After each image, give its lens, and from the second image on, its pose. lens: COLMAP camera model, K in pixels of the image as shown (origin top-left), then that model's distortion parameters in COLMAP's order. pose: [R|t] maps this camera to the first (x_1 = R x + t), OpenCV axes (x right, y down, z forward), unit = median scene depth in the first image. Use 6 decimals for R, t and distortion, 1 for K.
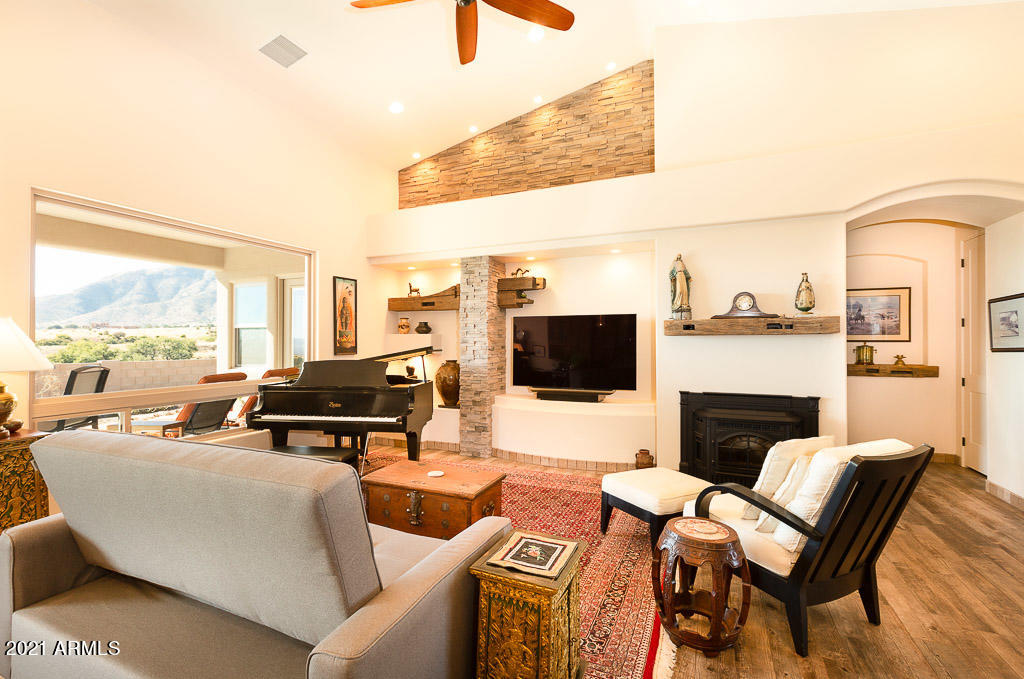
lens RADIAL K [[447.0, 0, 513.5], [0, 447.0, 340.6], [0, 0, 1]] dist [-0.002004, -0.000237]
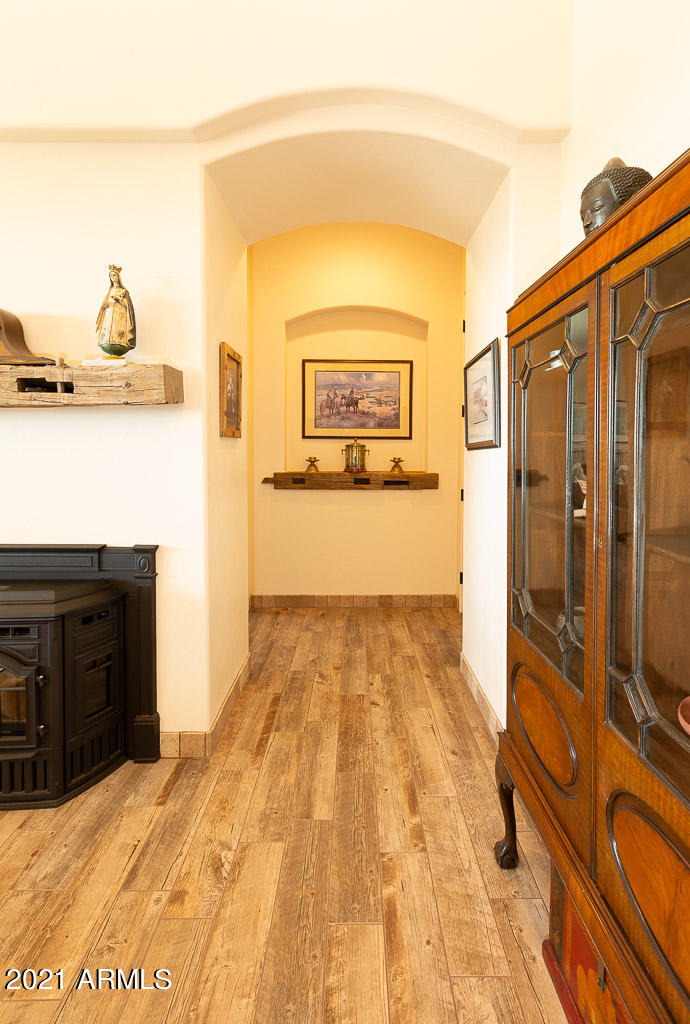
lens RADIAL K [[476.2, 0, 347.3], [0, 476.2, 471.7], [0, 0, 1]] dist [-0.000023, 0.000041]
pose [[0.916139, -0.014917, 0.400583, 0.489623], [-0.004554, 0.998856, 0.047611, 0.018571], [-0.400835, -0.045443, 0.915023, 0.346629]]
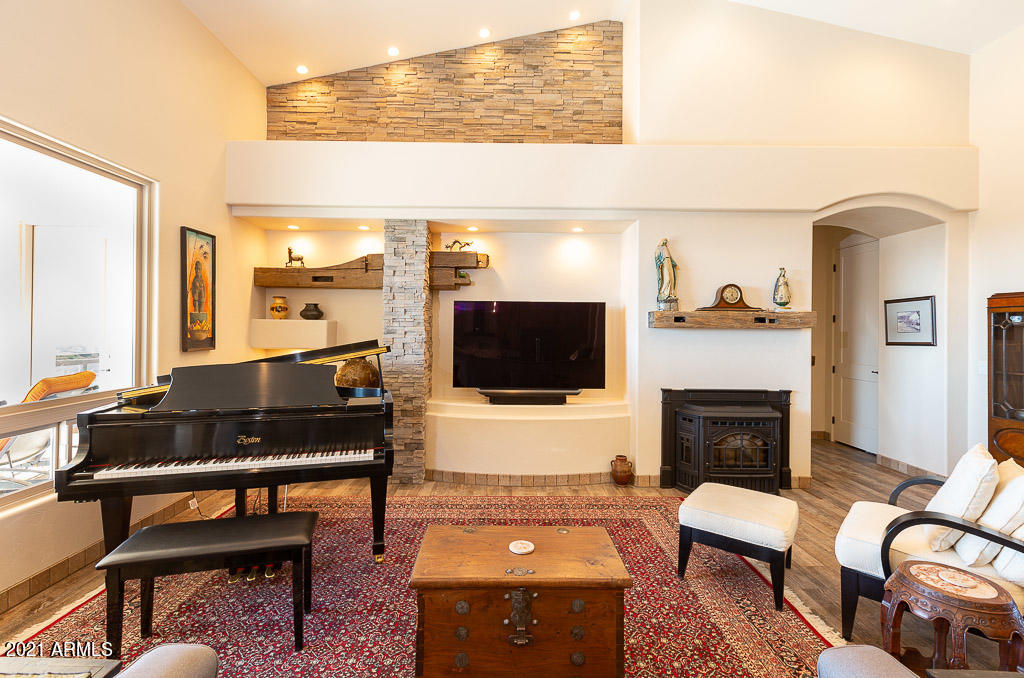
lens RADIAL K [[460.4, 0, 512.1], [0, 460.4, 329.7], [0, 0, 1]] dist [0.002624, 0.000268]
pose [[0.913954, 0.008424, 0.405729, -0.238658], [-0.011593, 0.999918, 0.005354, -0.007744], [-0.405651, -0.009597, 0.913978, 0.215237]]
